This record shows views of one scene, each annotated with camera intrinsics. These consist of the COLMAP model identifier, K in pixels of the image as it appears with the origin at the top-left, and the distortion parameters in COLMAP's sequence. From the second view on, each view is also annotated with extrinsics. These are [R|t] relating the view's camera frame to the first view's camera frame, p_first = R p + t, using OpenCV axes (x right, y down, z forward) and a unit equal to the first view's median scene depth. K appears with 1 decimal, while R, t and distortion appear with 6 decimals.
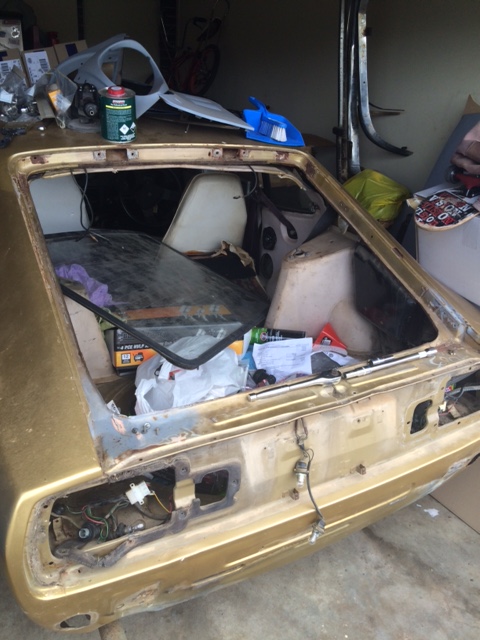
lens RADIAL K [[539.3, 0, 240.0], [0, 539.3, 320.0], [0, 0, 1]] dist [0.088416, -0.140269]
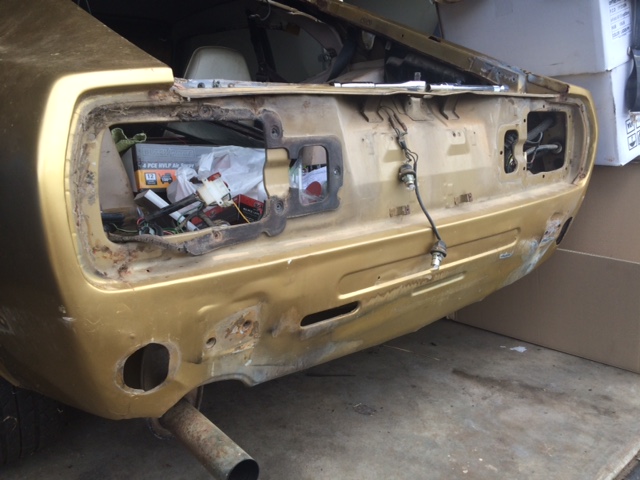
lens RADIAL K [[539.3, 0, 320.0], [0, 539.3, 240.0], [0, 0, 1]] dist [0.088416, -0.140269]
pose [[0.972826, -0.137157, 0.186543, -0.130740], [0.173633, 0.965133, -0.195881, 0.373136], [-0.153173, 0.222948, 0.962721, 0.196469]]
